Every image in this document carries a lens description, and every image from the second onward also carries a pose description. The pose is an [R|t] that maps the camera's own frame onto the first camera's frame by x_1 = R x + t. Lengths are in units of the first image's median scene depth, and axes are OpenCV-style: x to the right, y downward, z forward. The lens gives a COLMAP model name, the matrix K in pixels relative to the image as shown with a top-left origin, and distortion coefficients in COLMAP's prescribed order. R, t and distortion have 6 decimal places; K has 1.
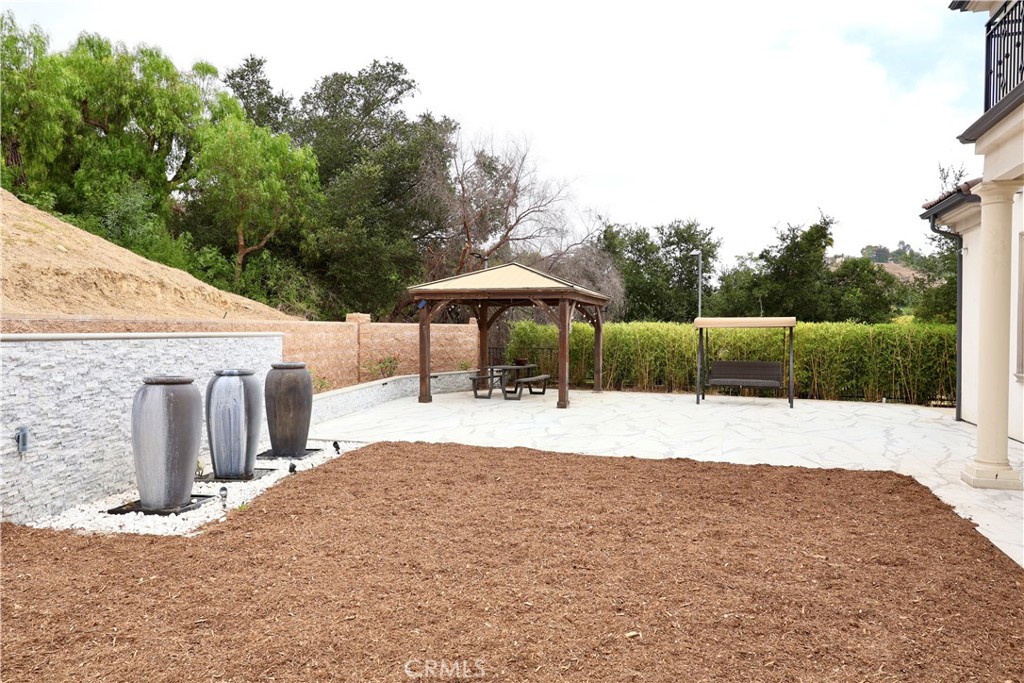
lens RADIAL K [[681.3, 0, 520.9], [0, 681.3, 336.3], [0, 0, 1]] dist [-0.003784, 0.004766]
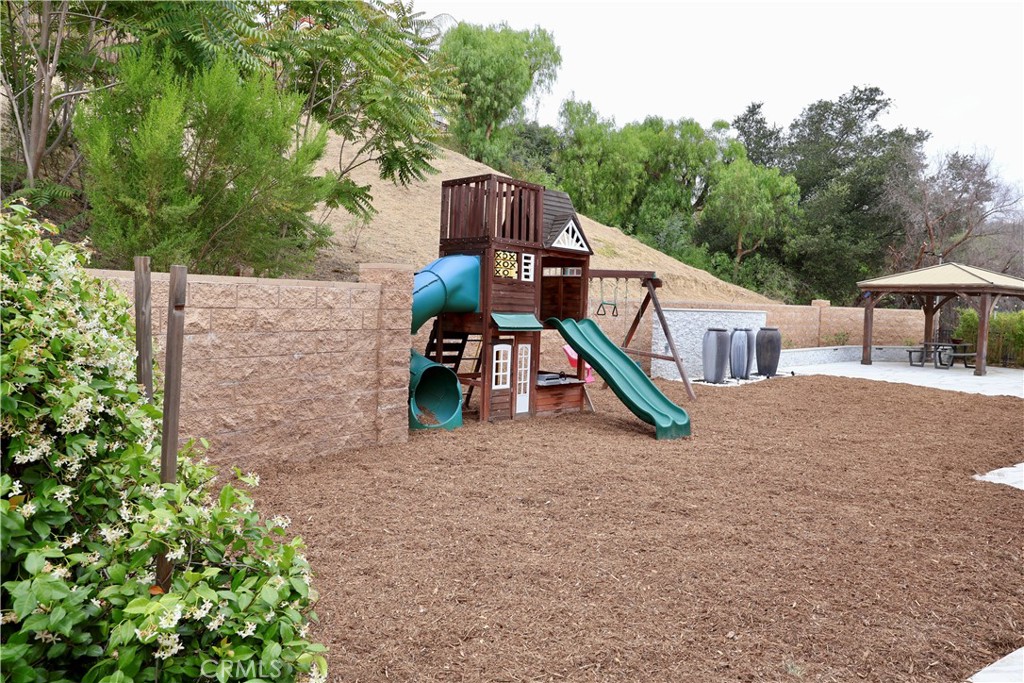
lens RADIAL K [[681.3, 0, 520.9], [0, 681.3, 336.3], [0, 0, 1]] dist [-0.003784, 0.004766]
pose [[0.776600, 0.052857, -0.627773, 0.141347], [-0.035285, 0.998559, 0.040425, 0.005499], [0.629006, -0.009243, 0.777346, -0.409174]]
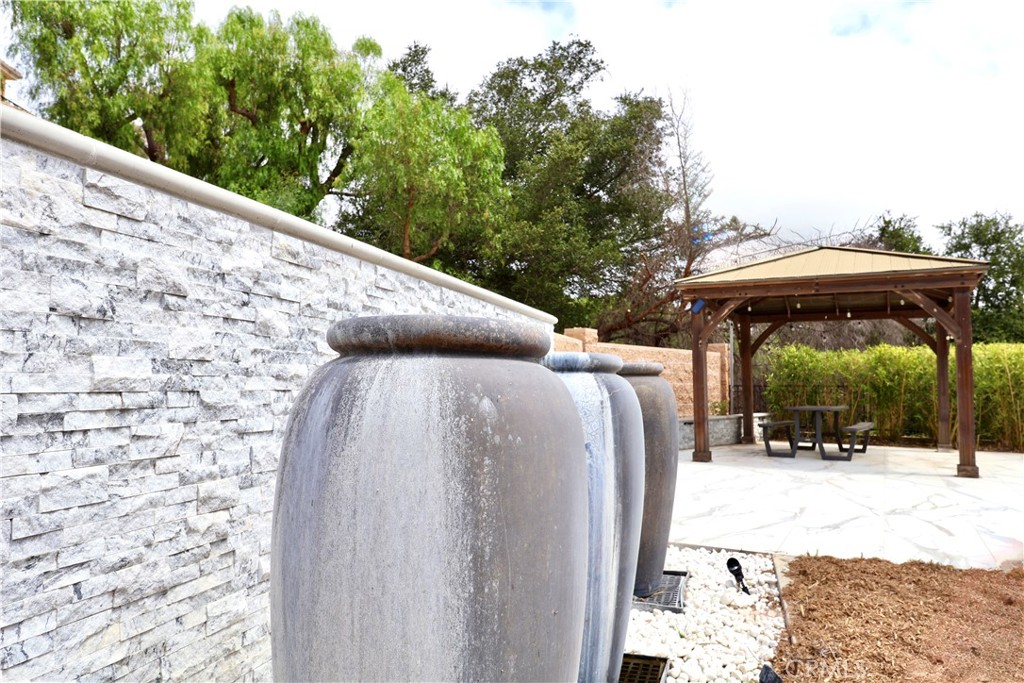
lens RADIAL K [[693.8, 0, 512.0], [0, 693.8, 341.5], [0, 0, 1]] dist [-0.000866, 0.001419]
pose [[0.981870, -0.007615, -0.189405, -0.149897], [-0.006060, 0.997421, -0.071517, 0.025867], [0.189461, 0.071368, 0.979291, 0.261609]]
